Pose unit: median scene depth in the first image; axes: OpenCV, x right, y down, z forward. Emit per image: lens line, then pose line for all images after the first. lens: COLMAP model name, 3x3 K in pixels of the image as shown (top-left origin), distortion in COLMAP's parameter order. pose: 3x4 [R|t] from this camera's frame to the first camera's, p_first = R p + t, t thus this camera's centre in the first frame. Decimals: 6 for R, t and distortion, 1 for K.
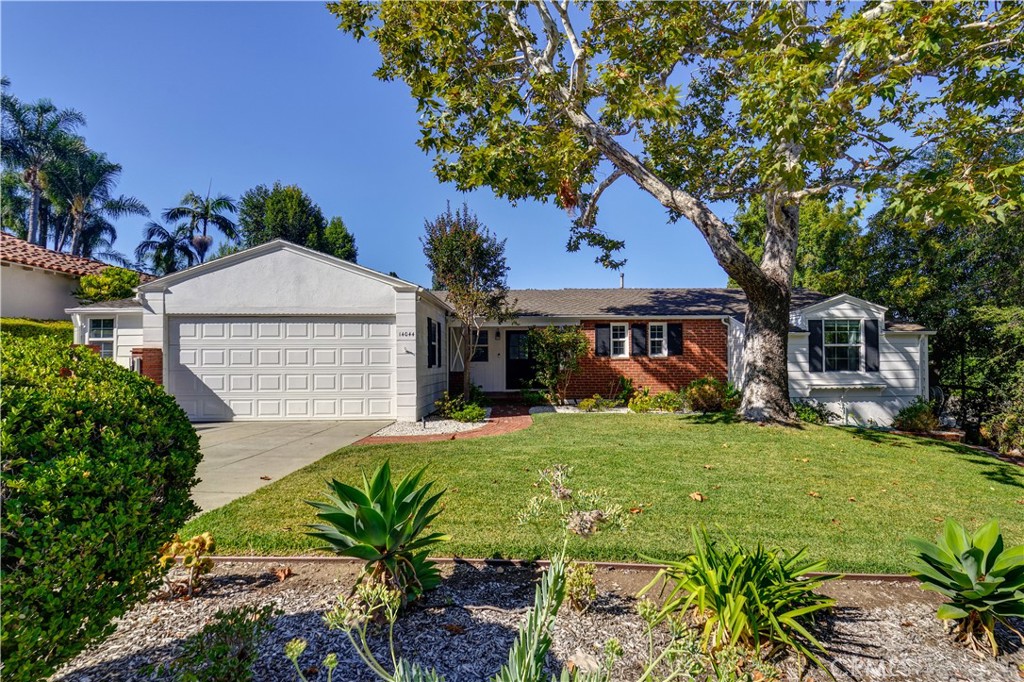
lens RADIAL K [[498.5, 0, 512.2], [0, 498.5, 343.2], [0, 0, 1]] dist [-0.000192, -0.008588]
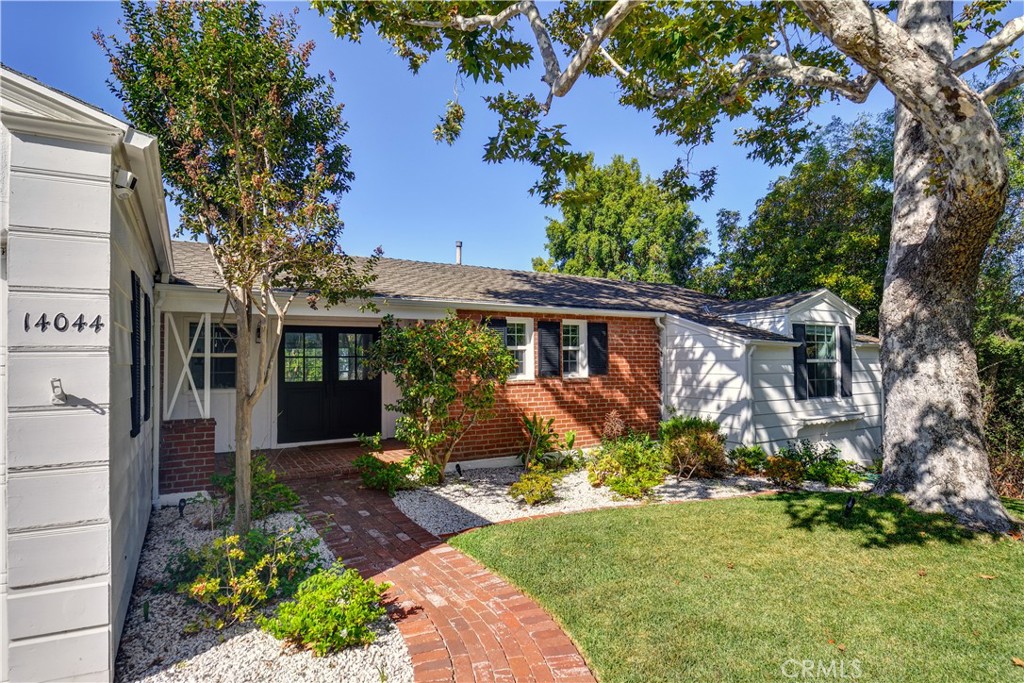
lens RADIAL K [[572.4, 0, 510.2], [0, 572.4, 344.2], [0, 0, 1]] dist [-0.007503, -0.000764]
pose [[0.867268, 0.018116, 0.497511, -0.112888], [-0.016329, 0.999835, -0.007941, -0.006603], [-0.497573, -0.001237, 0.867421, 0.461898]]
